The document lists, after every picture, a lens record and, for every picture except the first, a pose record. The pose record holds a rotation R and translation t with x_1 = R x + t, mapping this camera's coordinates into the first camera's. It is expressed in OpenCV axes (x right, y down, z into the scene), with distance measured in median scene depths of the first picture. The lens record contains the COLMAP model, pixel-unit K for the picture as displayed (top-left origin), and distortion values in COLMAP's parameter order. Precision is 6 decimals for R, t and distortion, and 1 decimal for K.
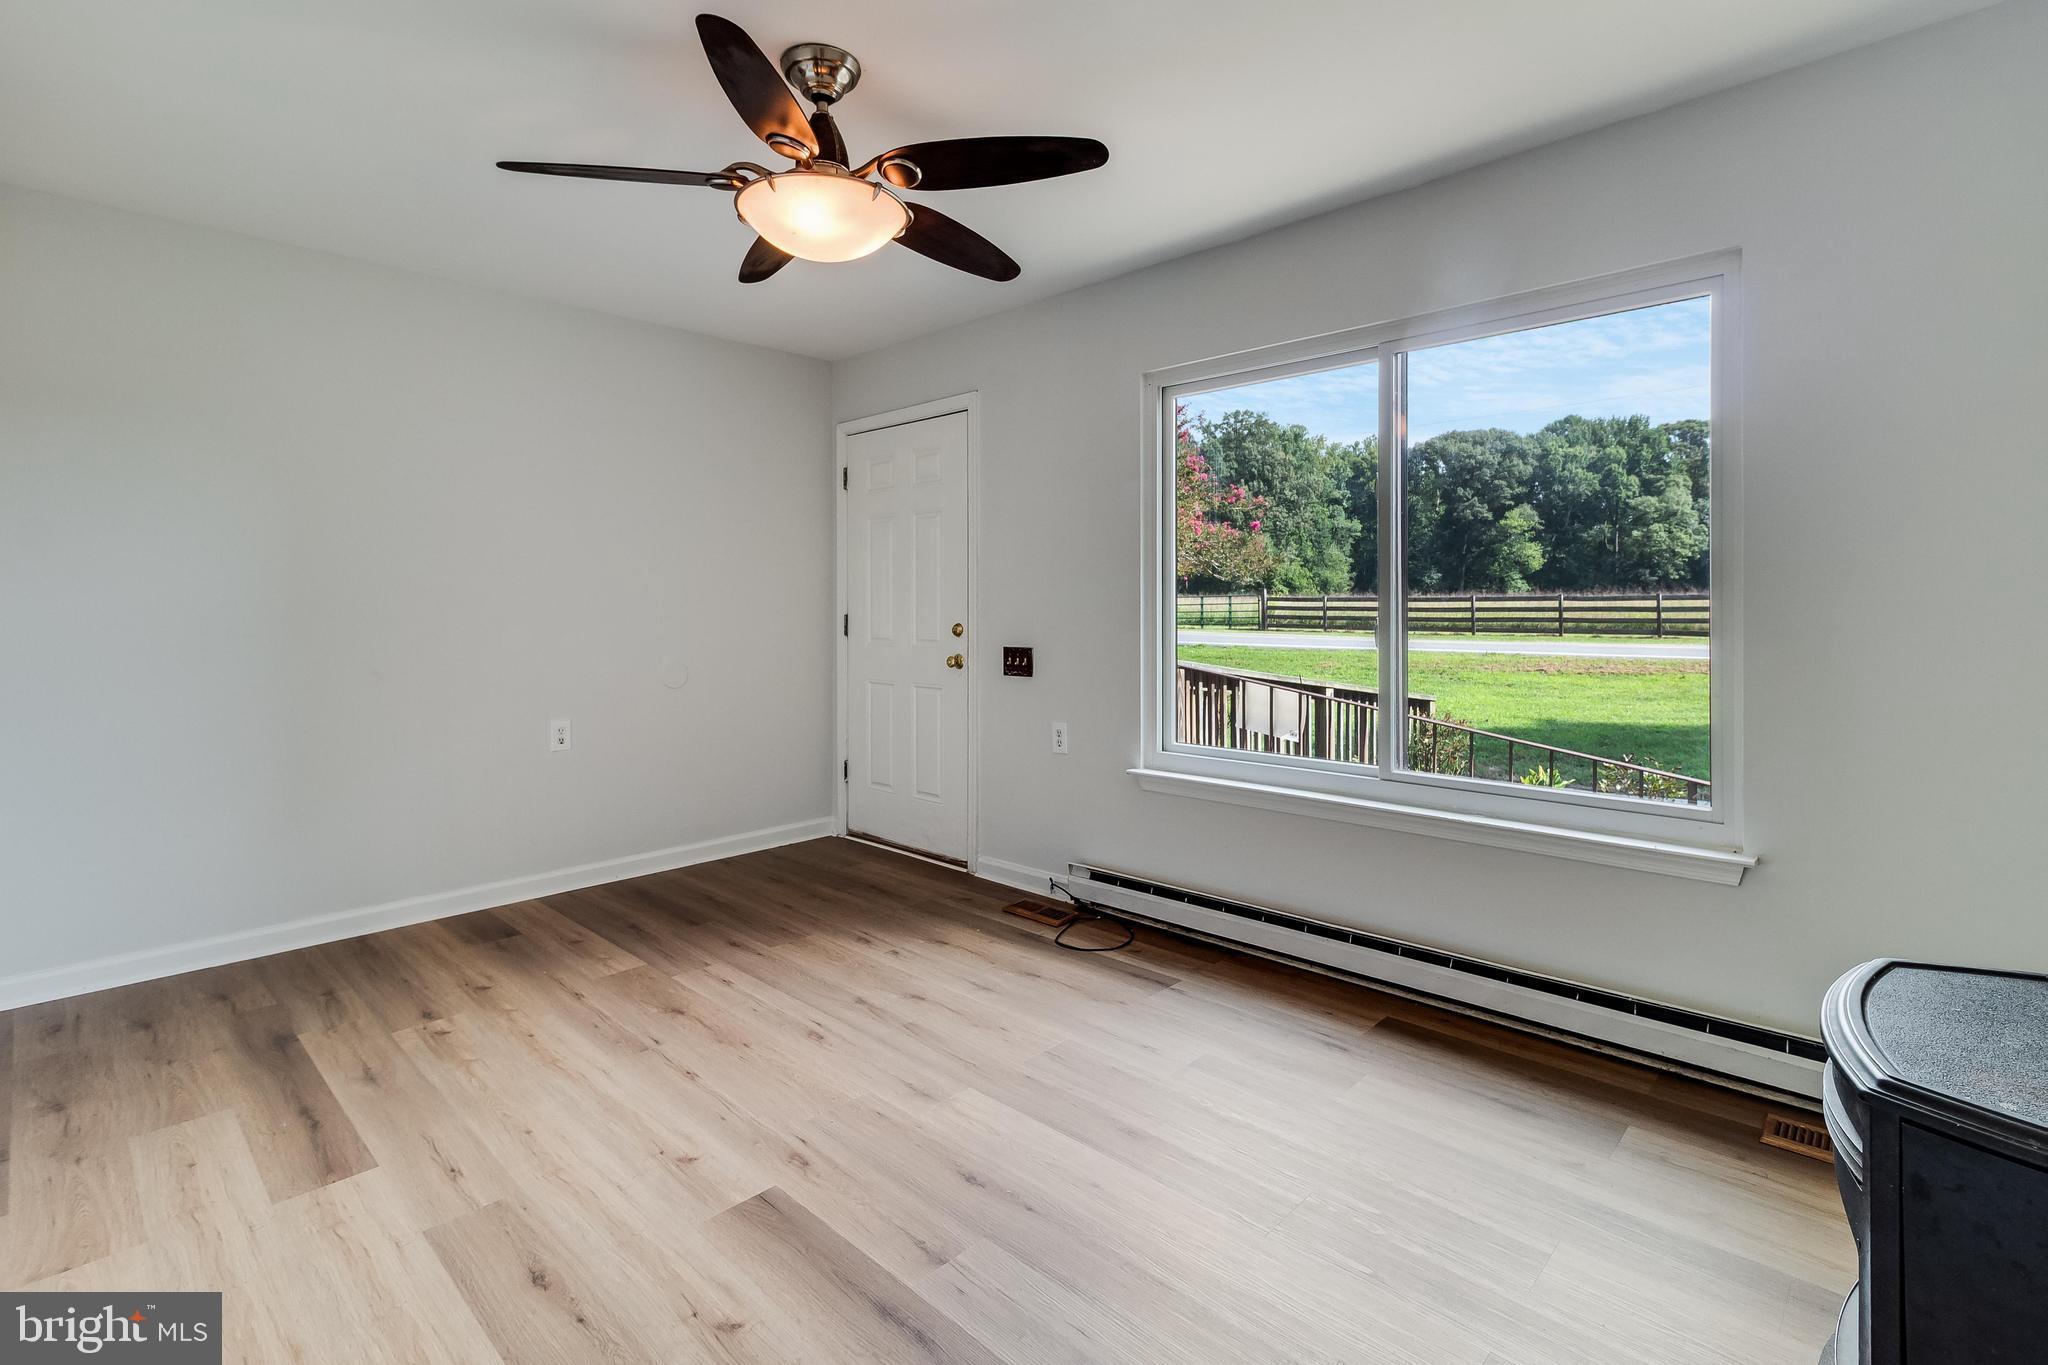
lens RADIAL K [[942.6, 0, 1052.1], [0, 942.6, 610.7], [0, 0, 1]] dist [-0.000231, -0.000400]
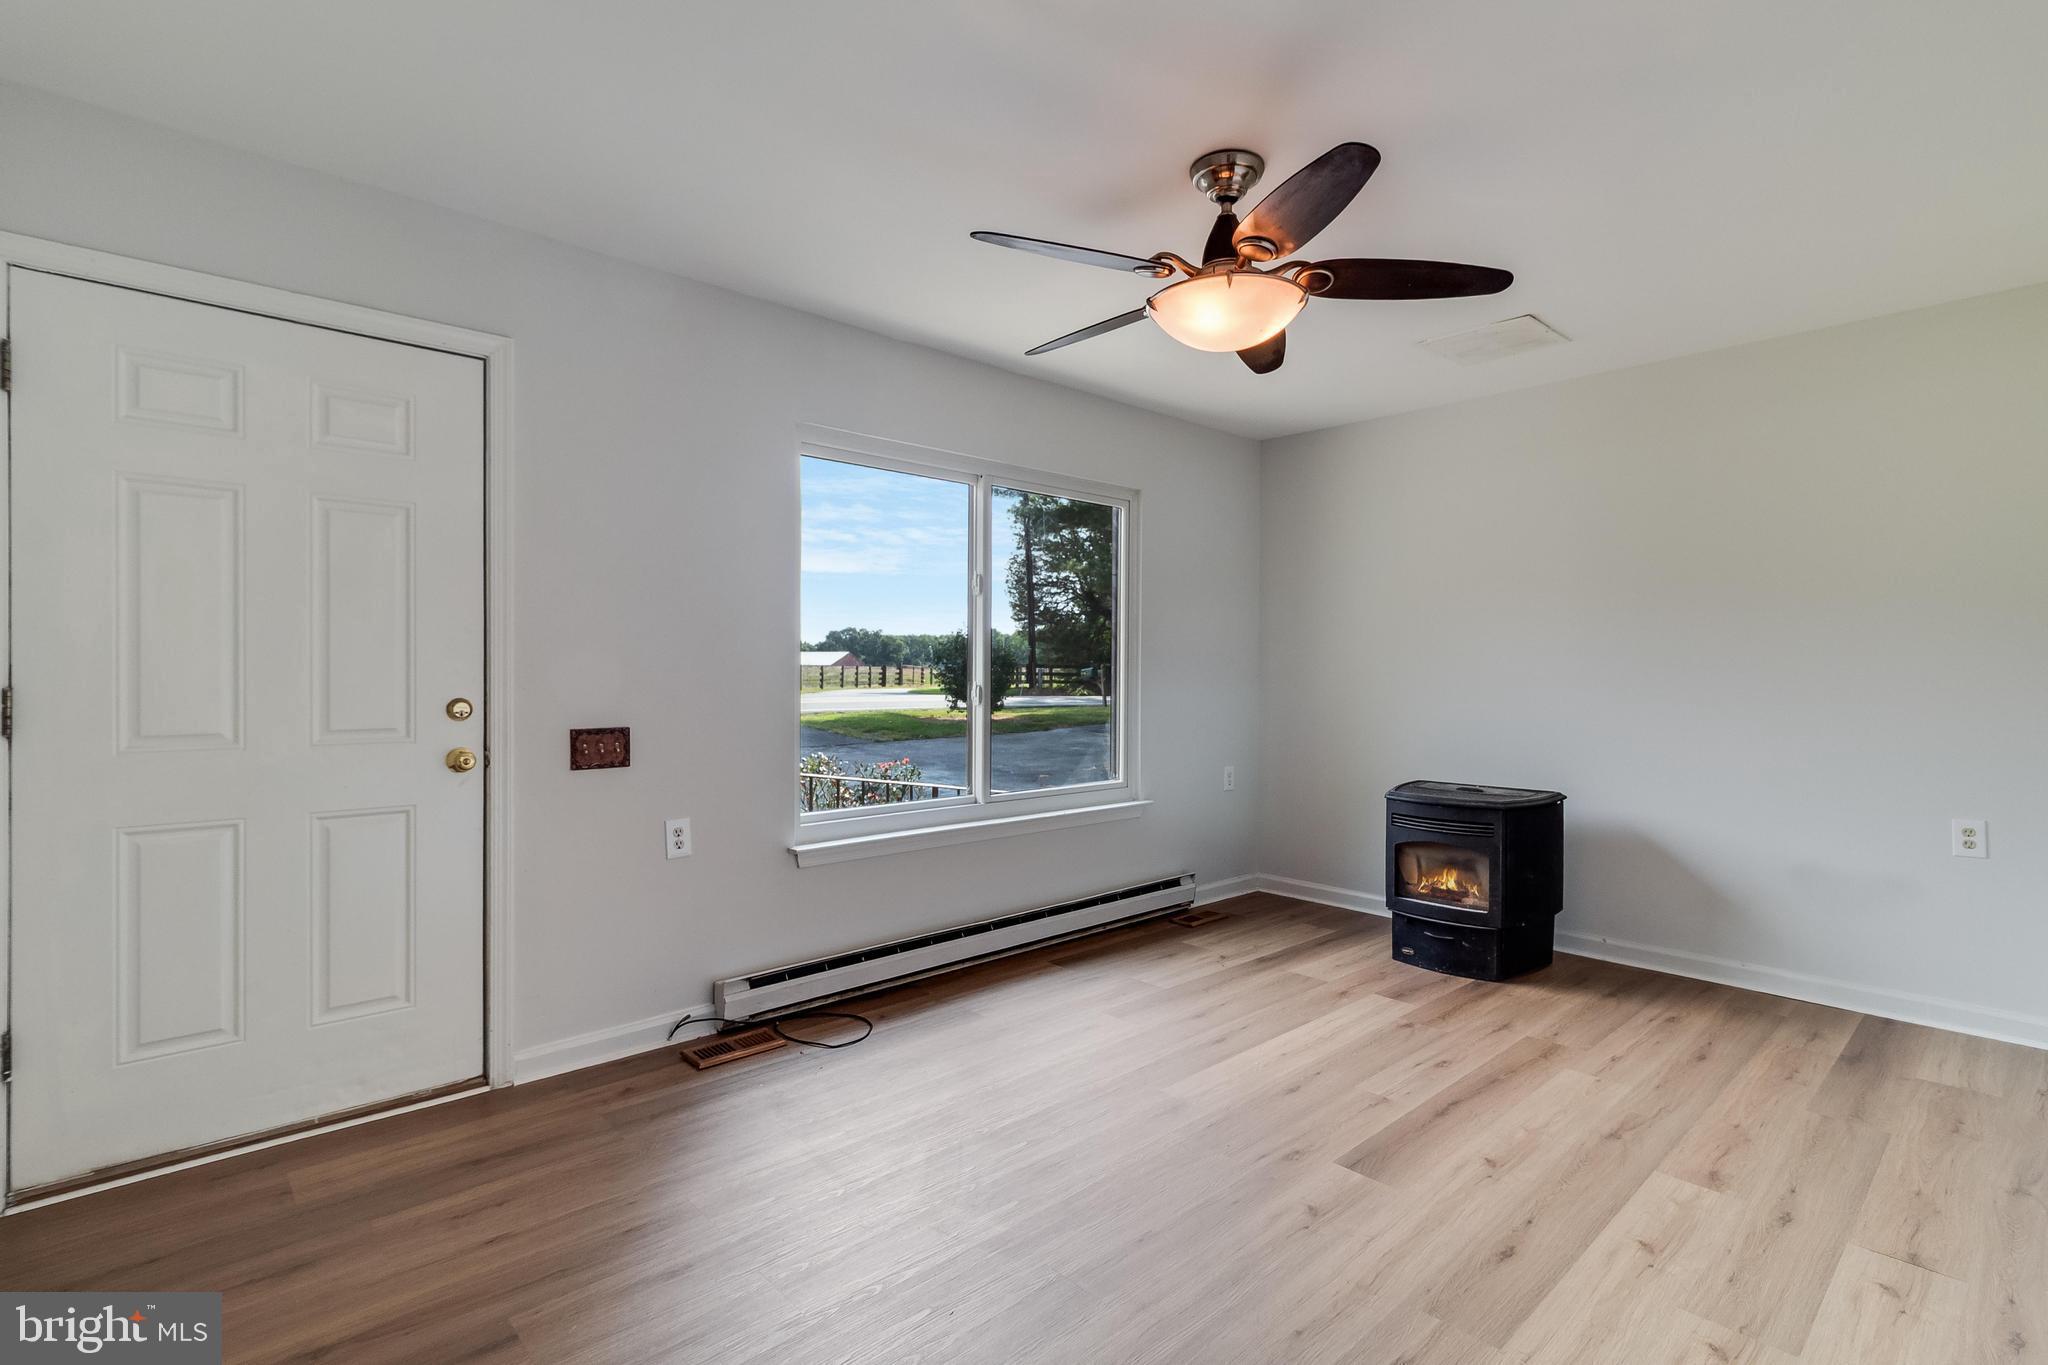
lens RADIAL K [[948.1, 0, 1024.0], [0, 948.1, 682.5], [0, 0, 1]] dist [0.003799, 0.000082]
pose [[0.094352, -0.009664, 0.995492, -1.066084], [0.000778, 0.999953, 0.009634, -0.004525], [-0.995539, -0.000134, 0.094355, 0.896739]]
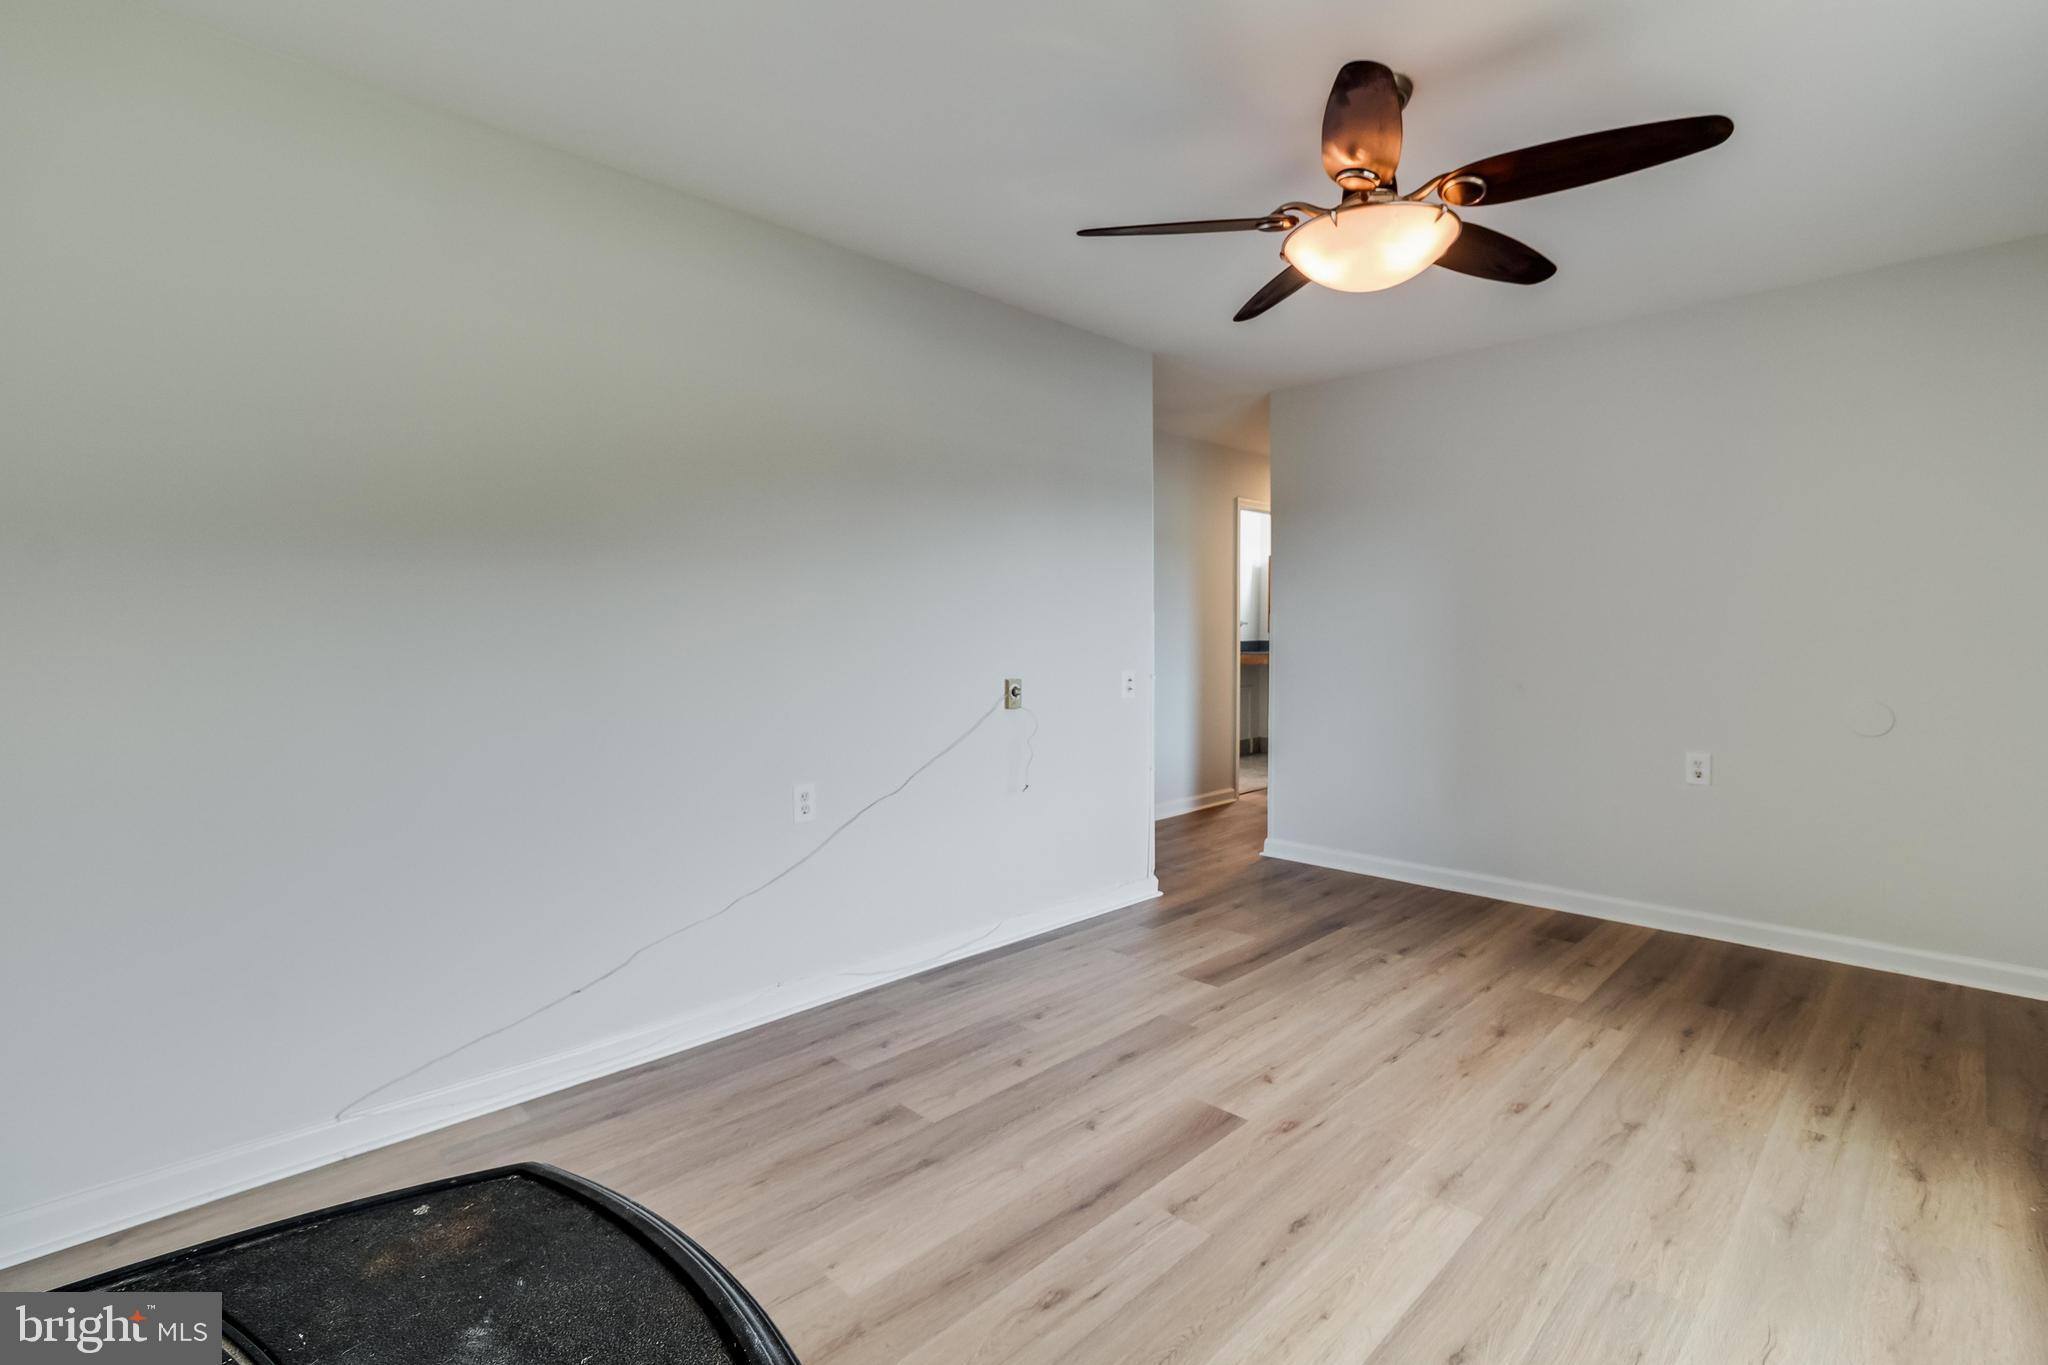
lens RADIAL K [[947.2, 0, 1036.7], [0, 947.2, 670.8], [0, 0, 1]] dist [0.000078, -0.000158]
pose [[-0.027535, 0.042352, -0.998723, 0.613685], [-0.004832, 0.999085, 0.042500, -0.000648], [0.999609, 0.005996, -0.027305, 0.537312]]
